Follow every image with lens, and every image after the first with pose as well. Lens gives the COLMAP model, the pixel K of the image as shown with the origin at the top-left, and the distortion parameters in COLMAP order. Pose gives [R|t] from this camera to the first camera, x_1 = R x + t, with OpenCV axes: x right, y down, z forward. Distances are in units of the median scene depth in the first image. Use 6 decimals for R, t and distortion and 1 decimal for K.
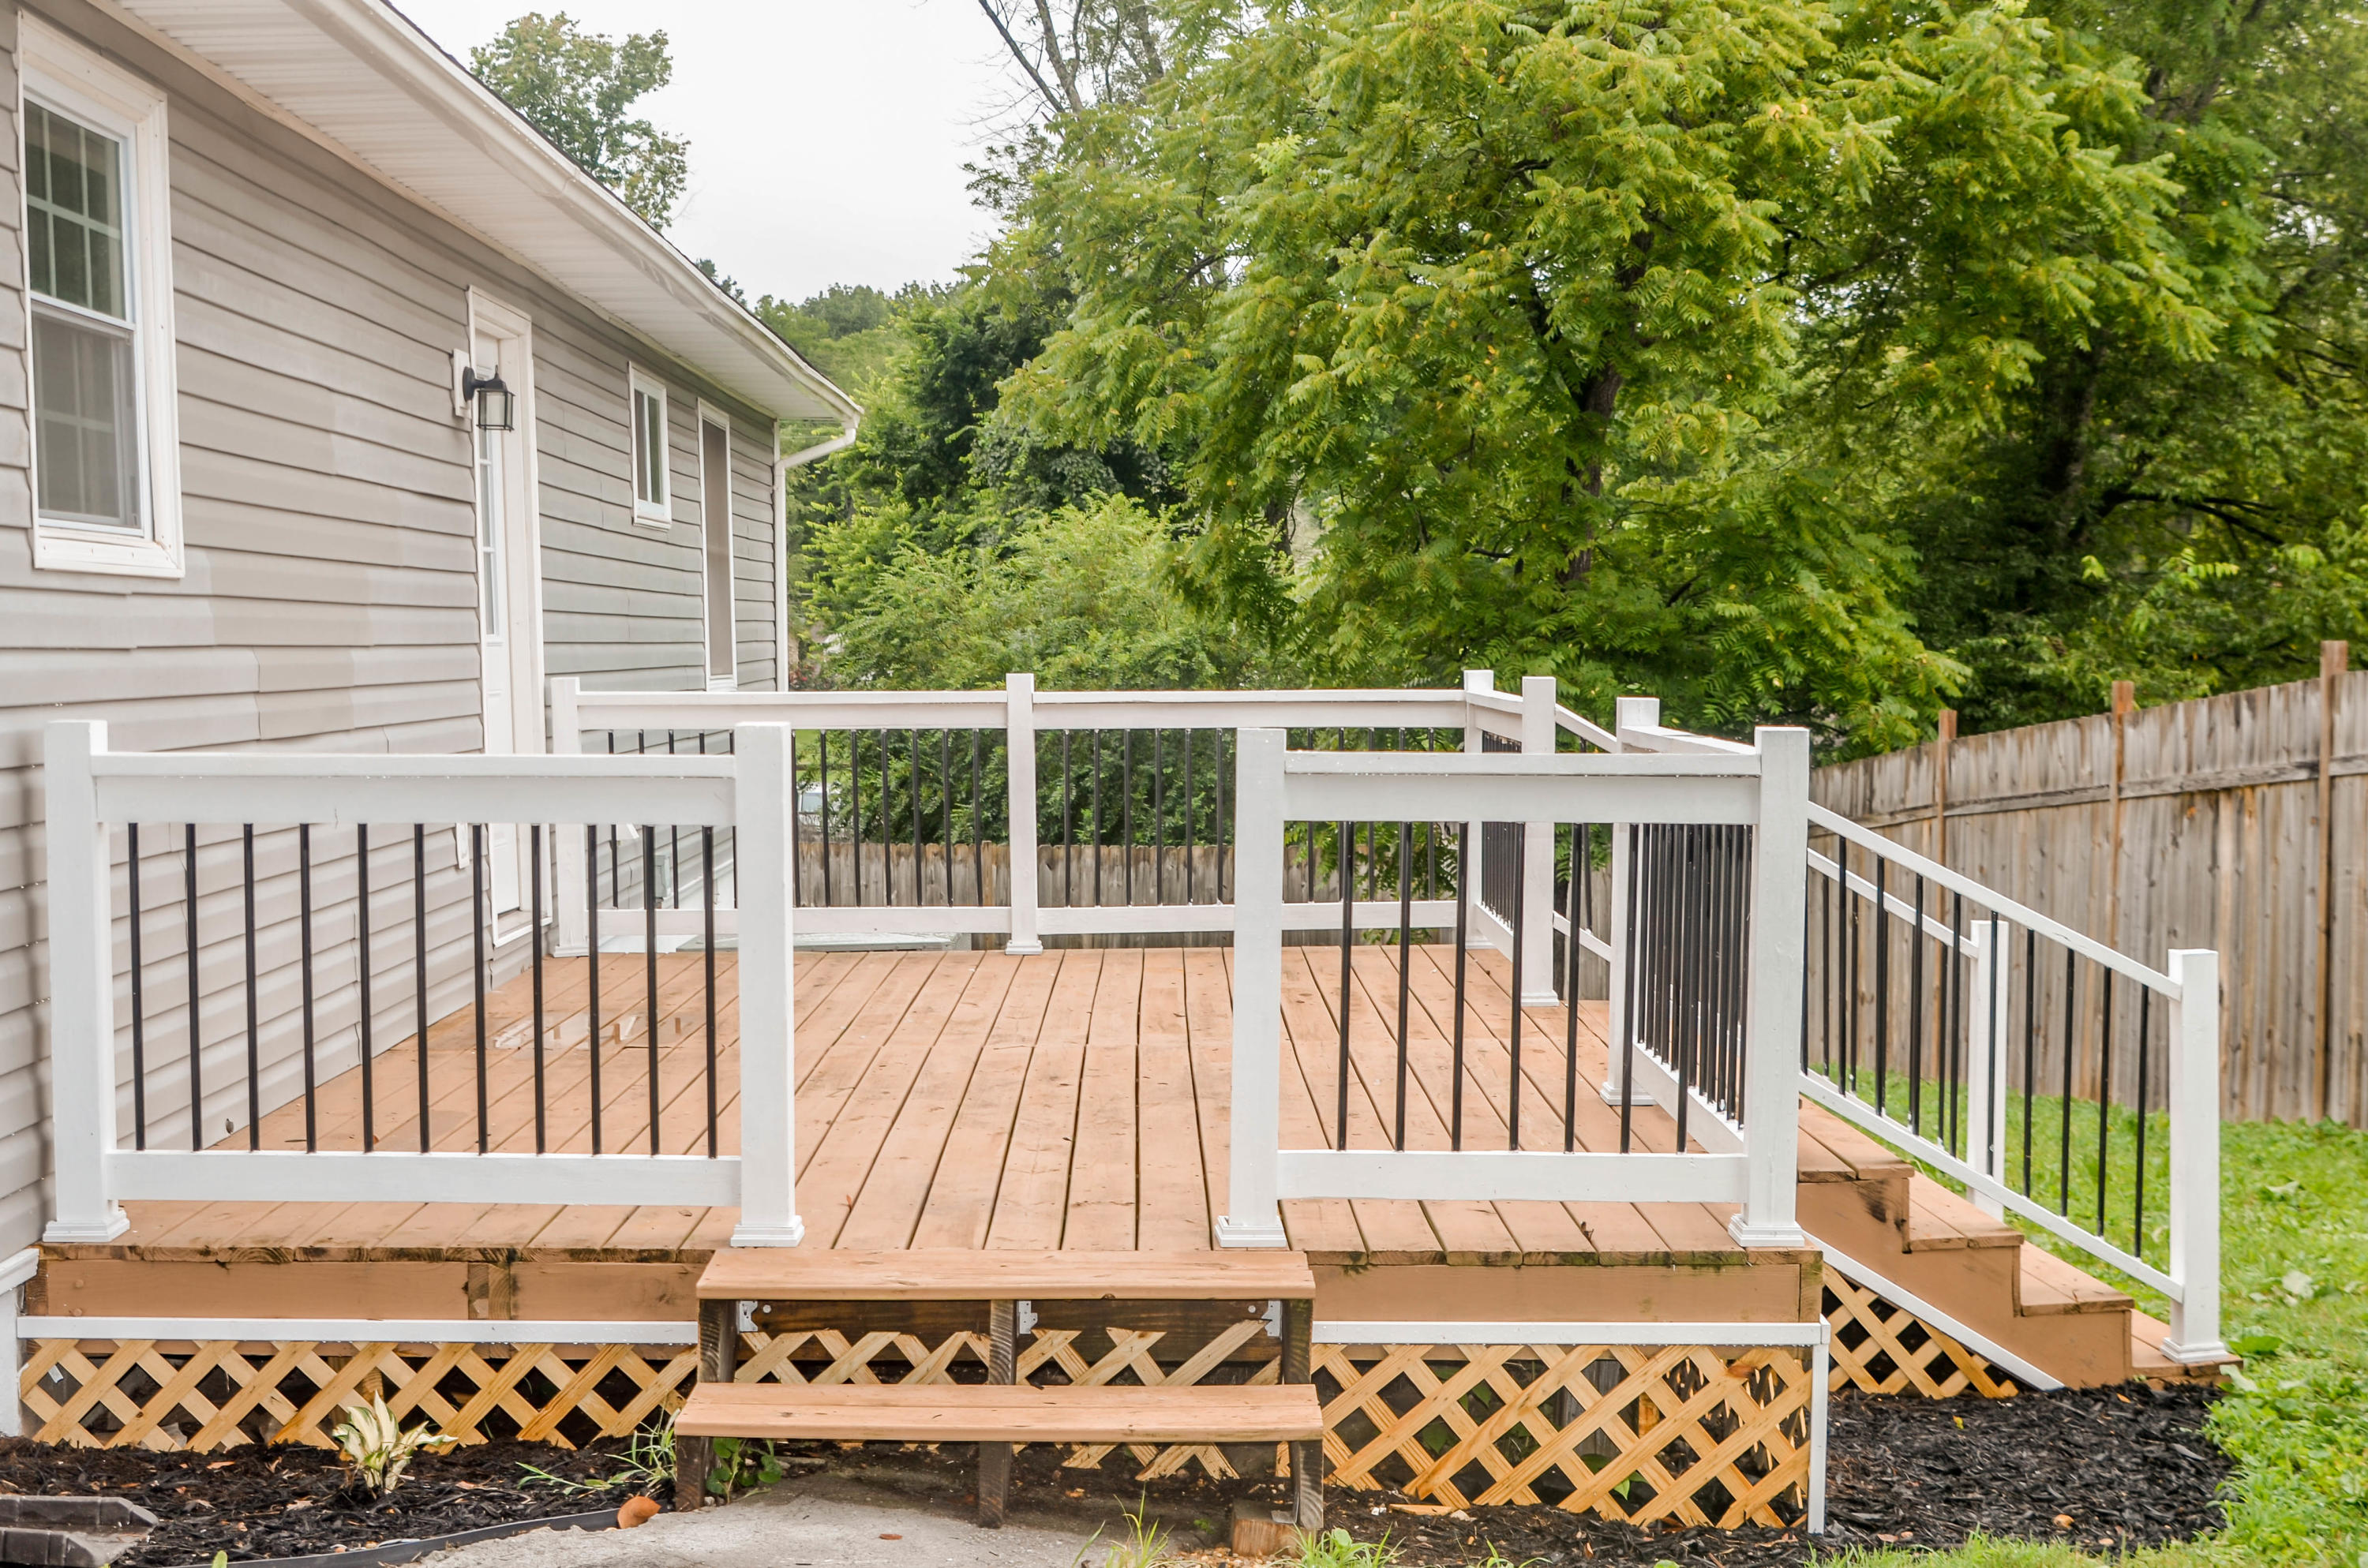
lens RADIAL K [[3189.9, 0, 1244.1], [0, 3189.9, 818.8], [0, 0, 1]] dist [0.001671, 0.000000]
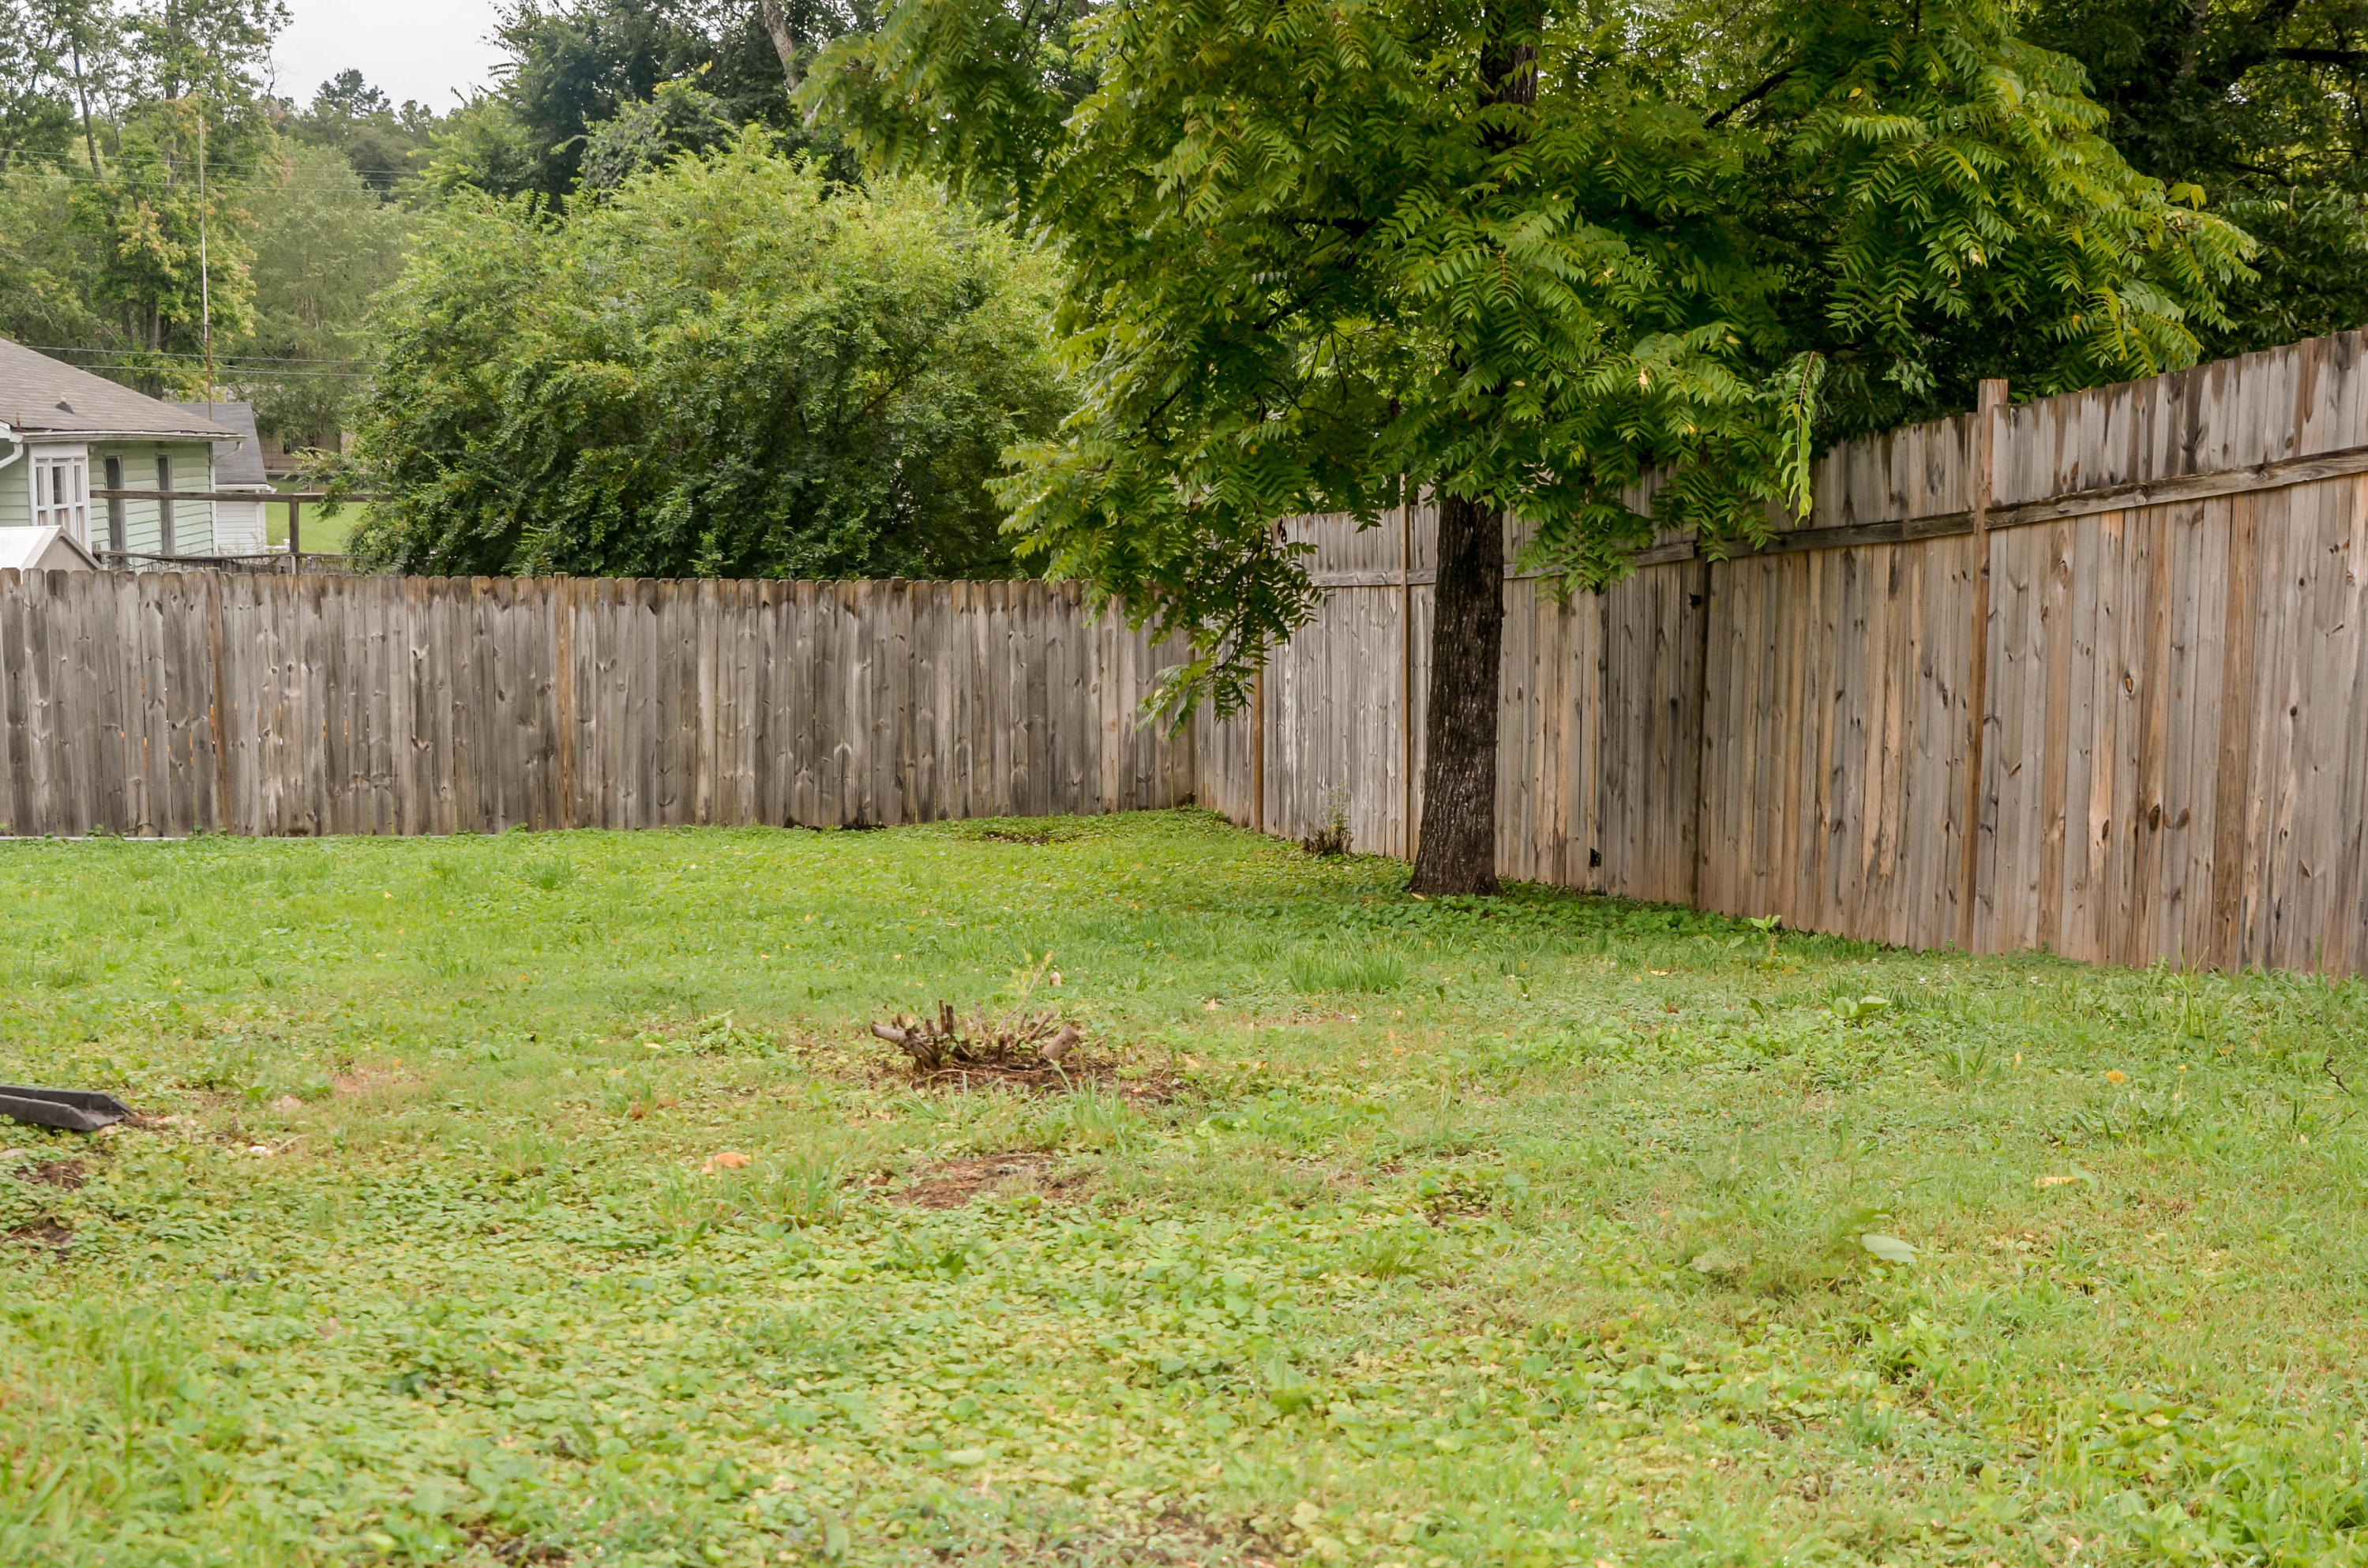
lens RADIAL K [[2638.0, 0, 1175.8], [0, 2638.0, 785.0], [0, 0, 1]] dist [-0.073784, 0.000000]
pose [[0.992649, -0.003863, 0.120969, -0.065282], [-0.003954, 0.997922, 0.064314, 0.061708], [-0.120966, -0.064319, 0.990571, 1.581675]]
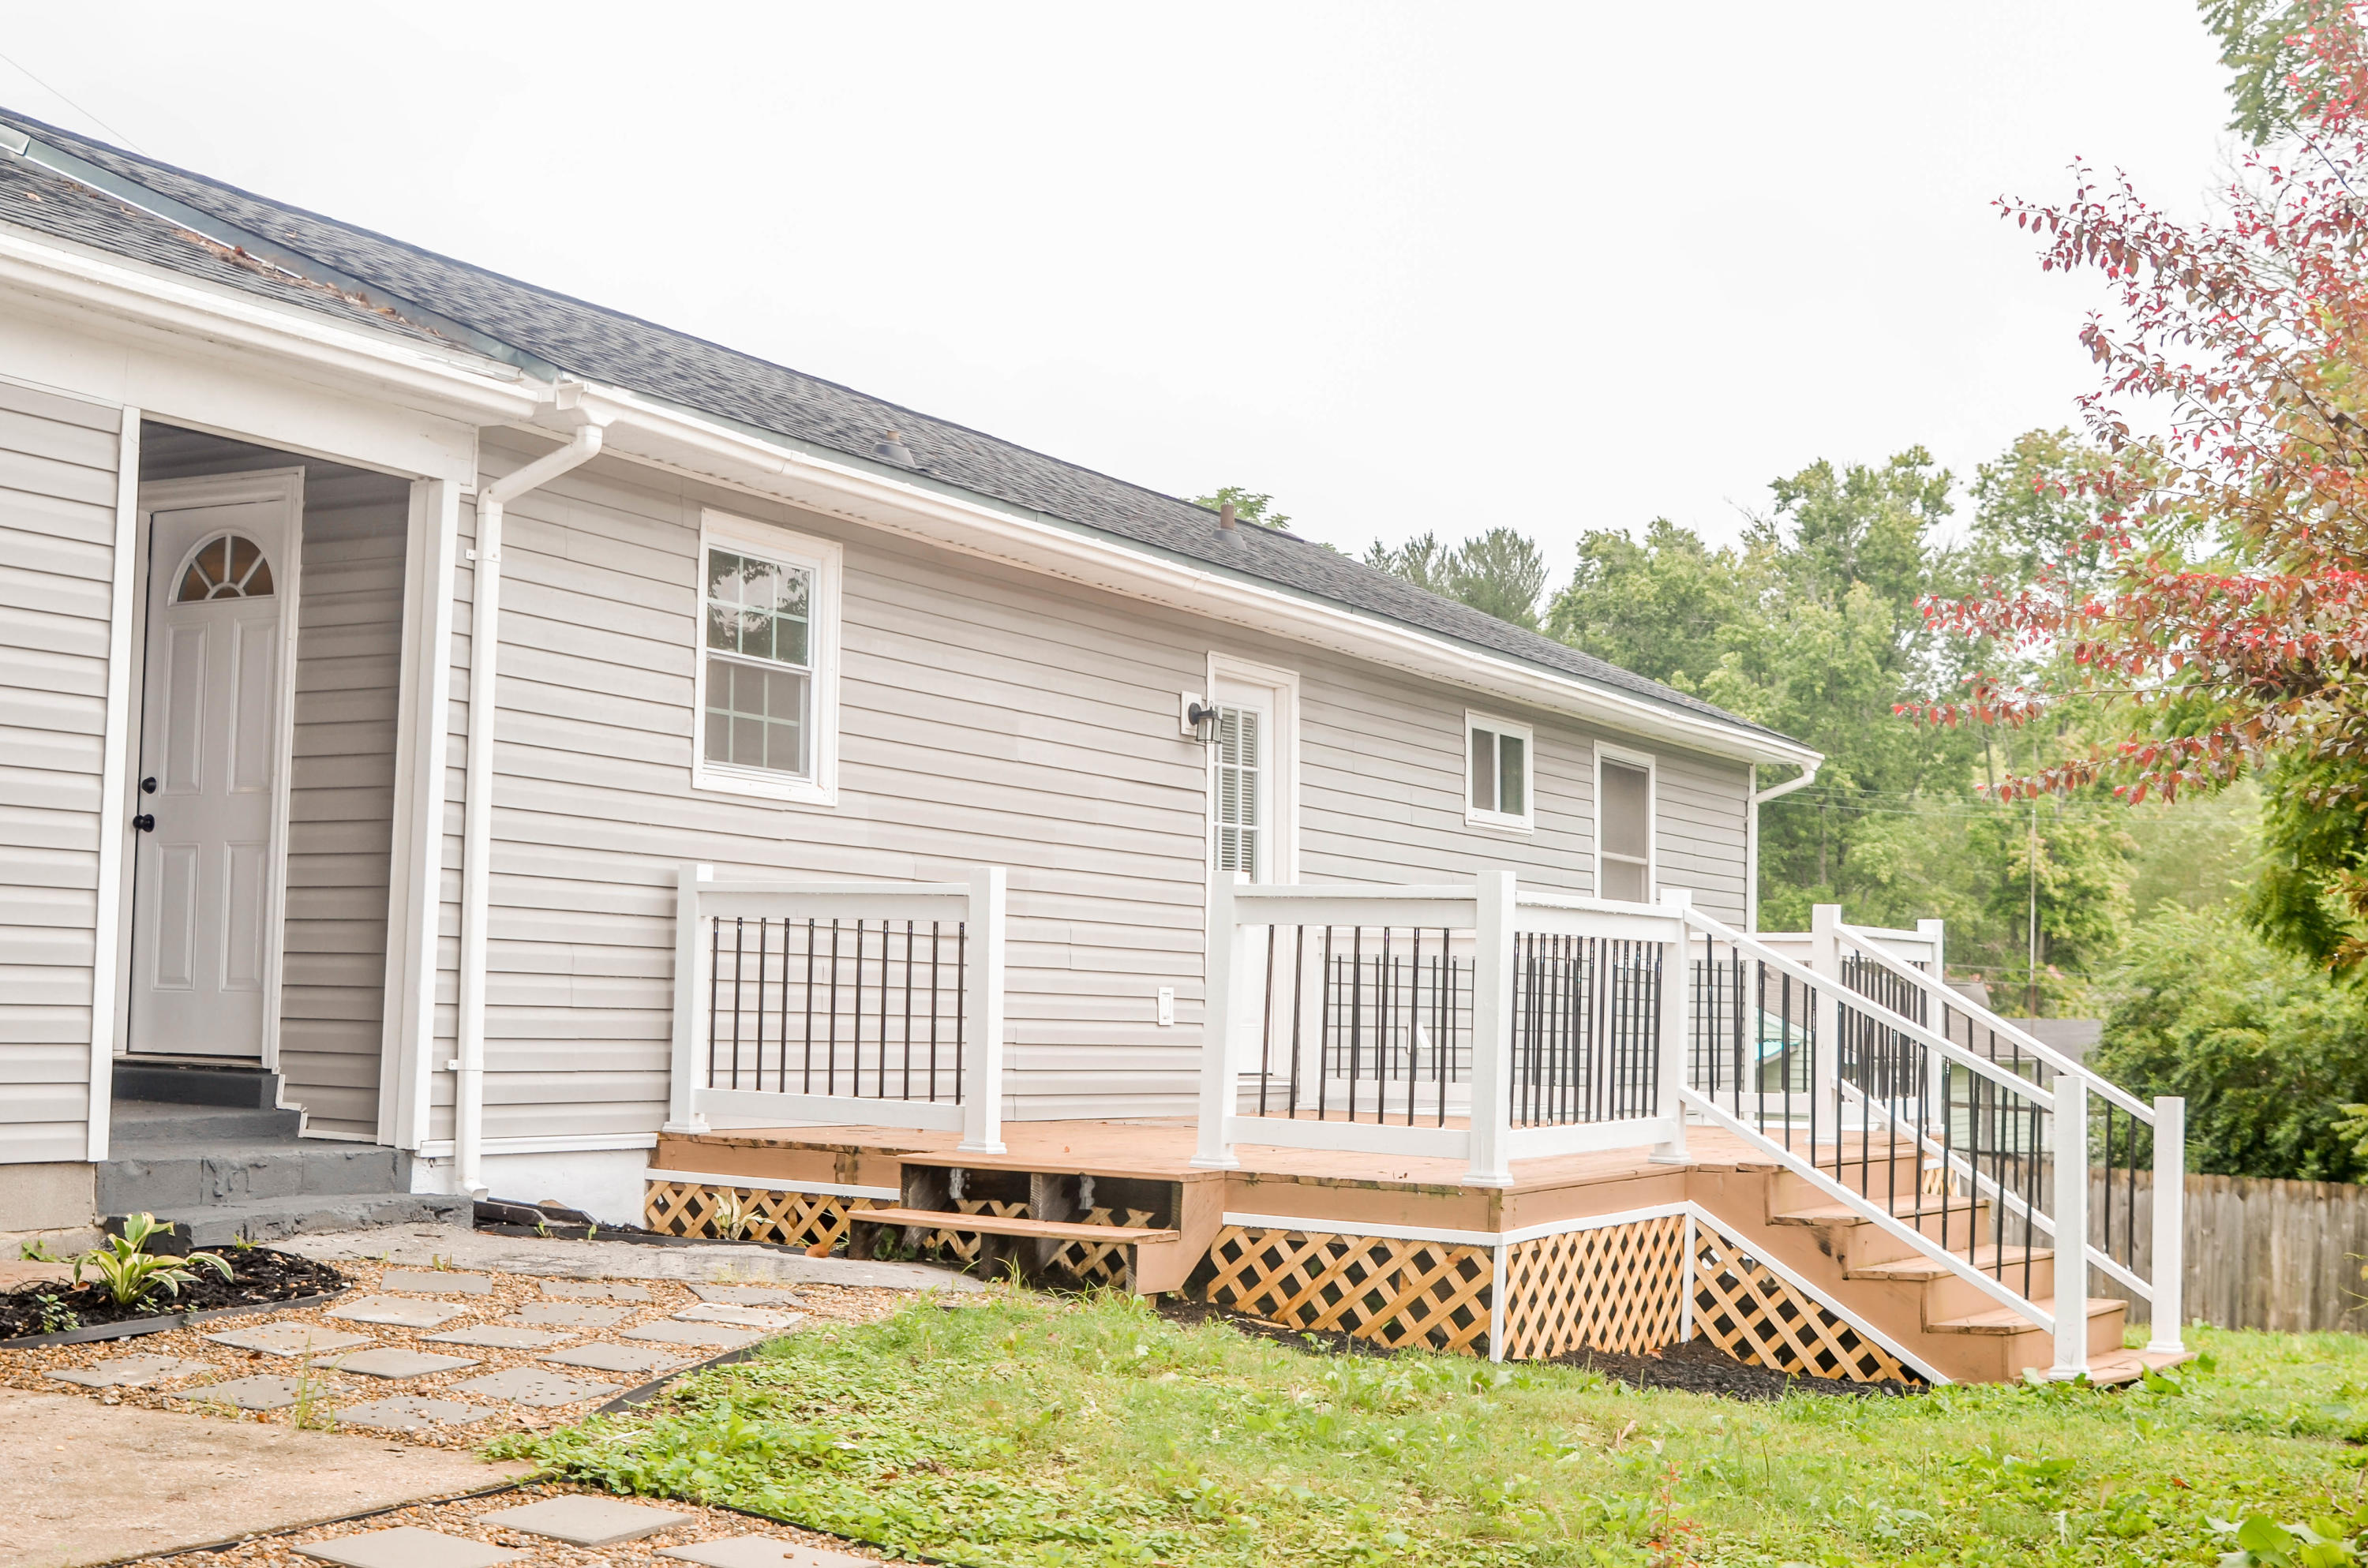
lens RADIAL K [[3189.9, 0, 1185.1], [0, 3189.9, 801.6], [0, 0, 1]] dist [0.001671, 0.000000]
pose [[0.860818, -0.004932, -0.508888, 0.682002], [-0.061730, 0.991557, -0.114031, 0.104522], [0.505155, 0.129574, 0.853246, -0.400502]]
